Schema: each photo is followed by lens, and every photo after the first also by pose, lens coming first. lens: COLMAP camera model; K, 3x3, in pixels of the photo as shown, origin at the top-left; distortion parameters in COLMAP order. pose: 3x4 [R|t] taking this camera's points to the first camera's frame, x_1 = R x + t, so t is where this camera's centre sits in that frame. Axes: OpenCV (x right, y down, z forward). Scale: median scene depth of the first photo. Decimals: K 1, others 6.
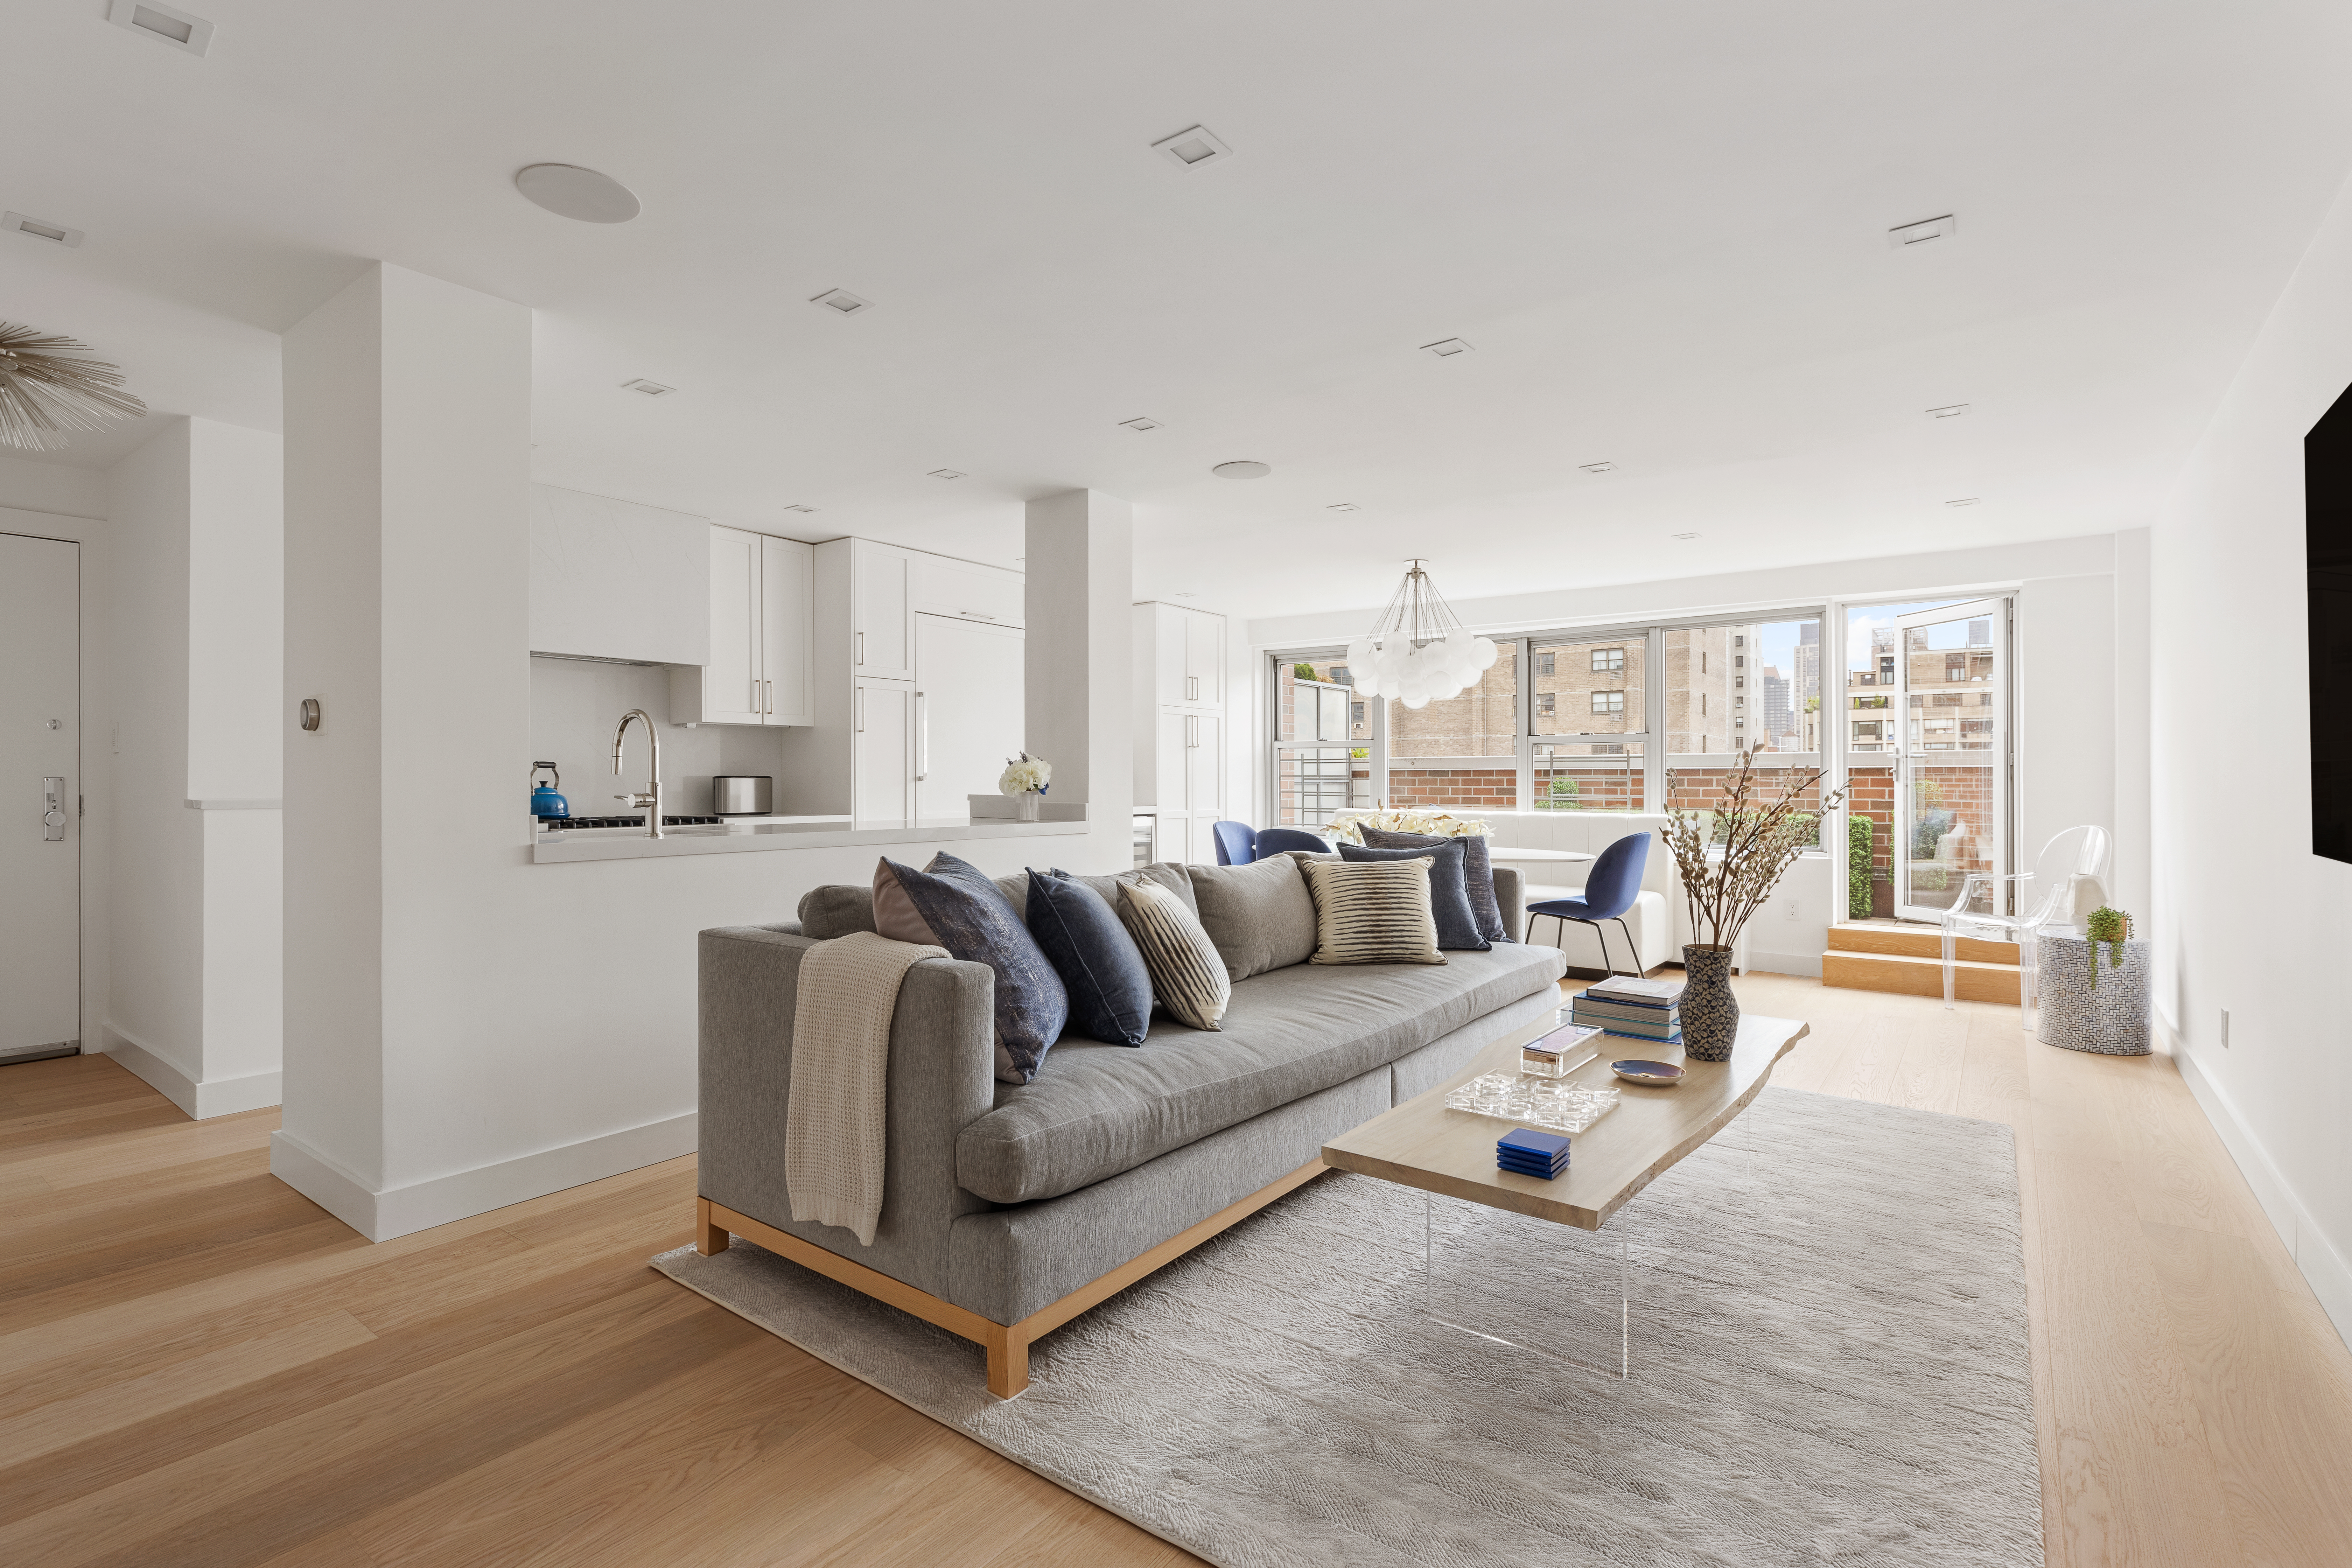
lens RADIAL K [[1116.4, 0, 1175.7], [0, 1116.4, 774.9], [0, 0, 1]] dist [0.000367, 0.002924]
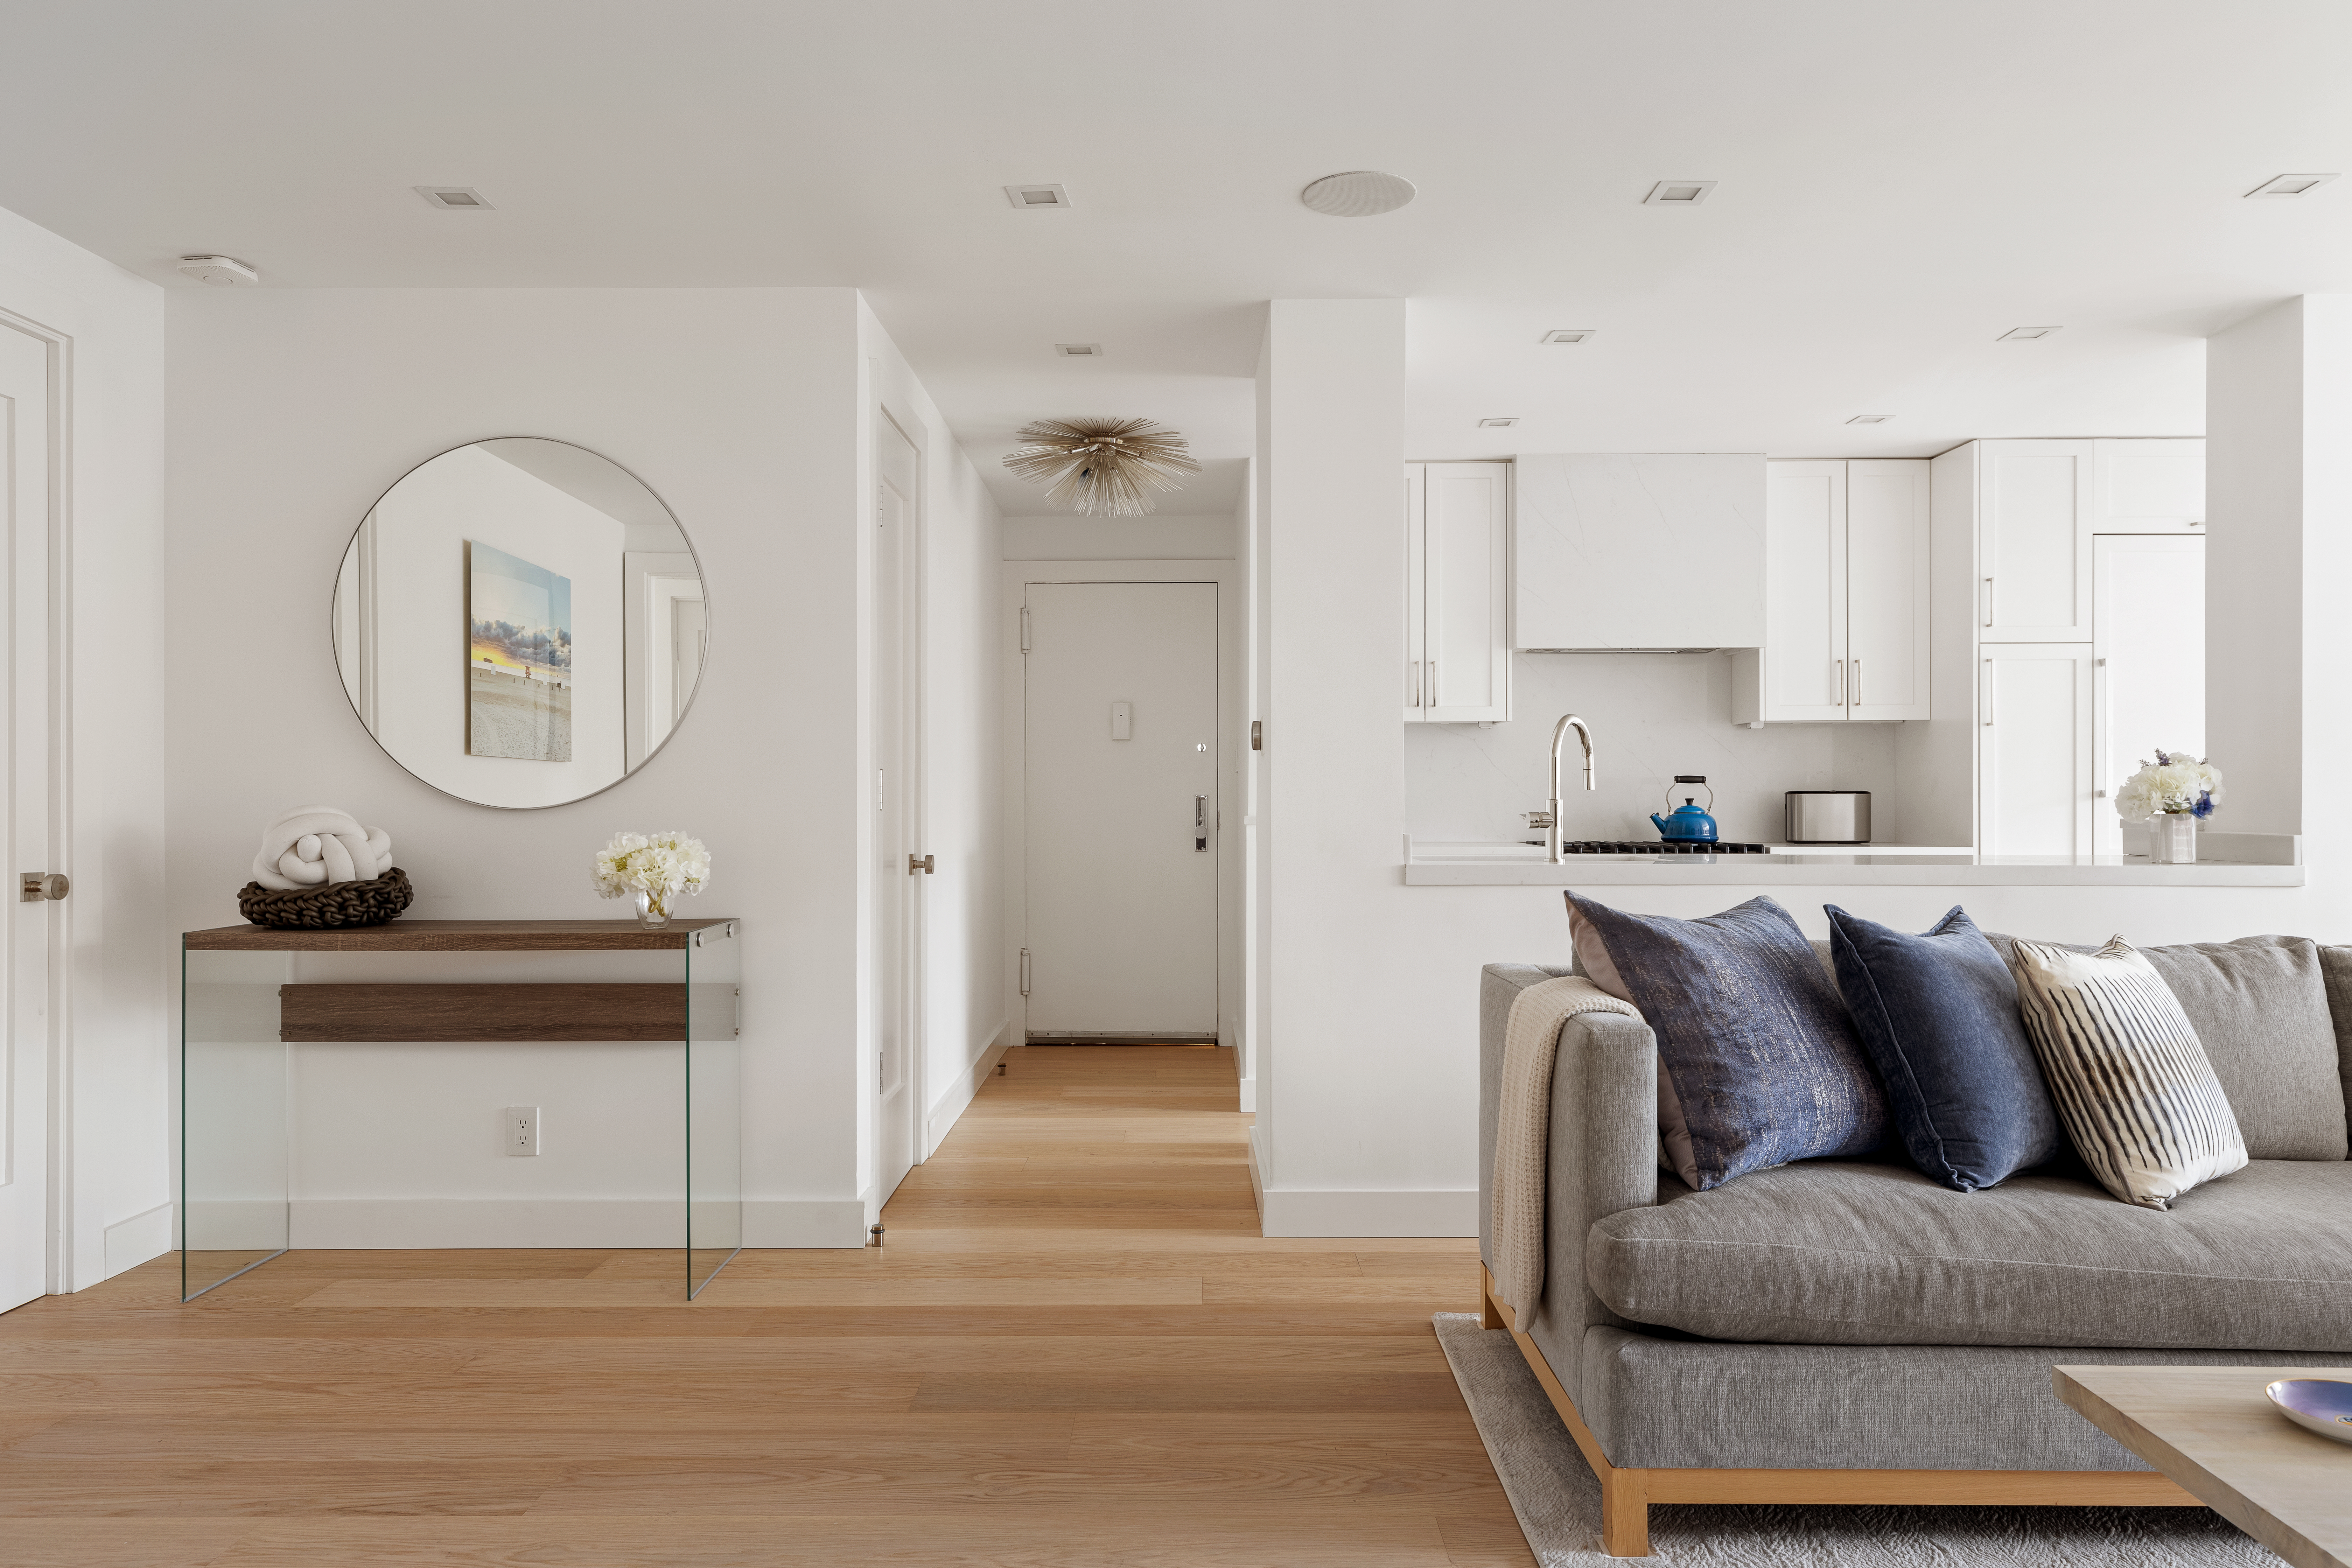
lens RADIAL K [[1615.2, 0, 1177.8], [0, 1615.2, 793.3], [0, 0, 1]] dist [0.039449, 0.002274]
pose [[0.596293, -0.002858, -0.802762, 0.469310], [0.005566, 0.999984, 0.000574, -0.000623], [0.802748, -0.004811, 0.596300, 0.026943]]
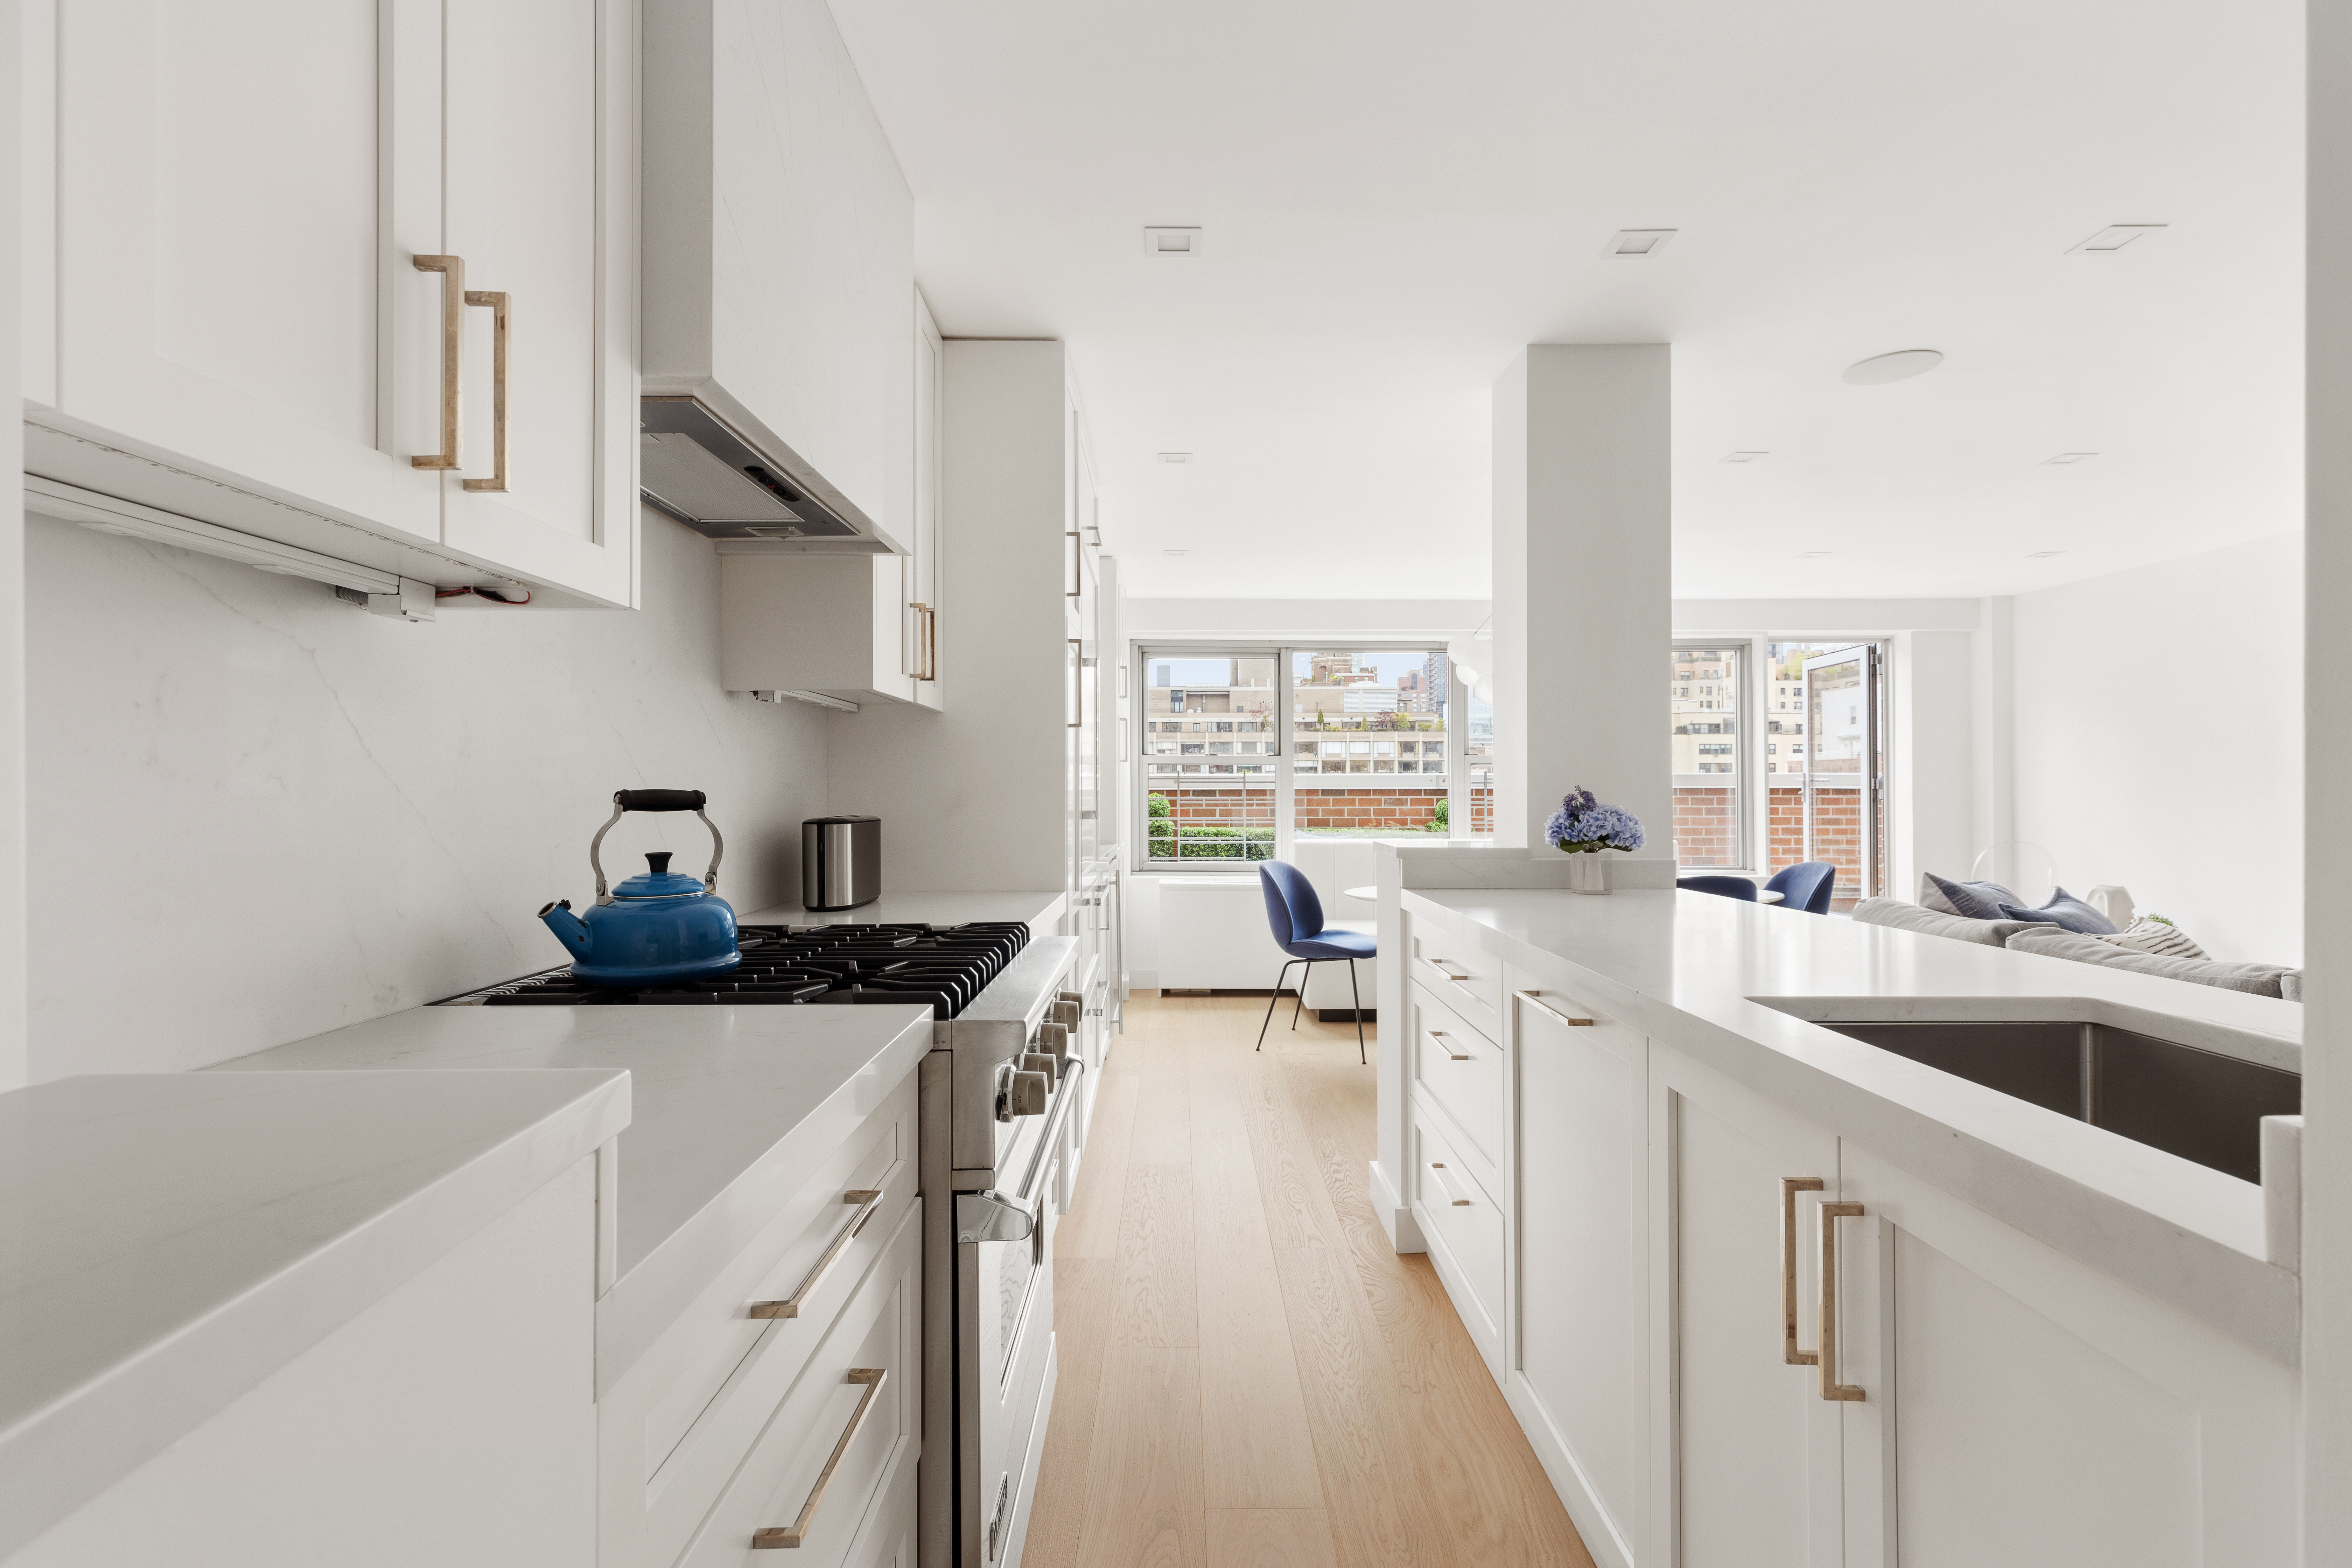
lens RADIAL K [[1070.7, 0, 1178.0], [0, 1070.7, 783.2], [0, 0, 1]] dist [-0.000280, -0.000018]
pose [[0.796760, -0.000021, 0.604296, -1.954987], [0.001703, 0.999996, -0.002210, -0.038662], [-0.604293, 0.002791, 0.796757, 2.097004]]
